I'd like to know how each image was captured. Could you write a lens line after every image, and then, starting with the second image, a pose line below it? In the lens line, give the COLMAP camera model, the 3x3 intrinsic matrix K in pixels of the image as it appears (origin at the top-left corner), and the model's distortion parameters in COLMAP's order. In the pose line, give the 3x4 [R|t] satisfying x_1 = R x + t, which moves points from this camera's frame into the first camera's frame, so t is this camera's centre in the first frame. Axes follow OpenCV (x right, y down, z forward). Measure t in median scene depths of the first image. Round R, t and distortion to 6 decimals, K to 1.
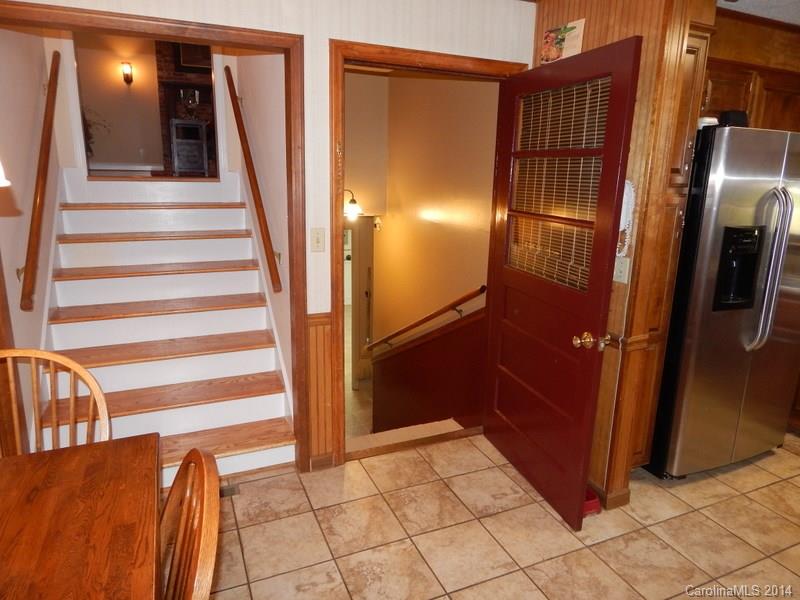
lens RADIAL K [[537.8, 0, 392.0], [0, 537.8, 299.3], [0, 0, 1]] dist [-0.021834, 0.005611]
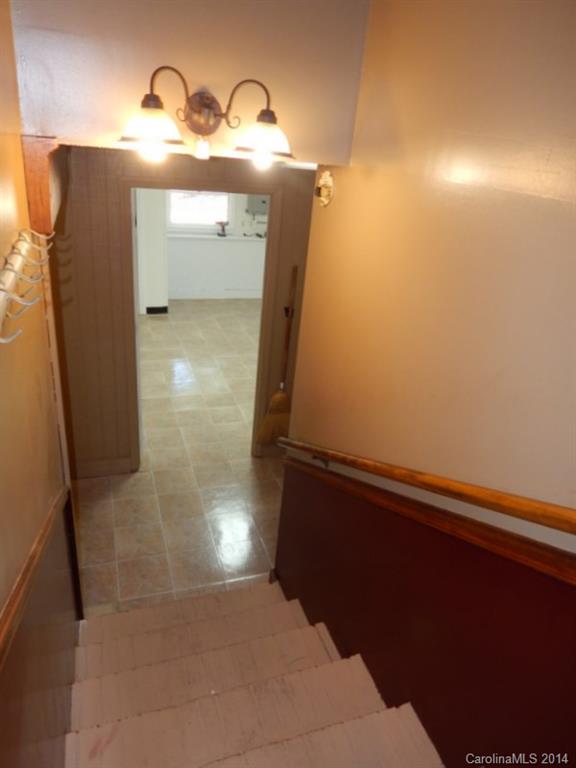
lens RADIAL K [[516.2, 0, 284.9], [0, 516.2, 384.8], [0, 0, 1]] dist [-0.021834, 0.005611]
pose [[0.995072, 0.093205, -0.033846, -0.029326], [-0.083379, 0.971208, 0.223164, -0.076883], [0.053671, -0.219242, 0.974193, 0.564198]]
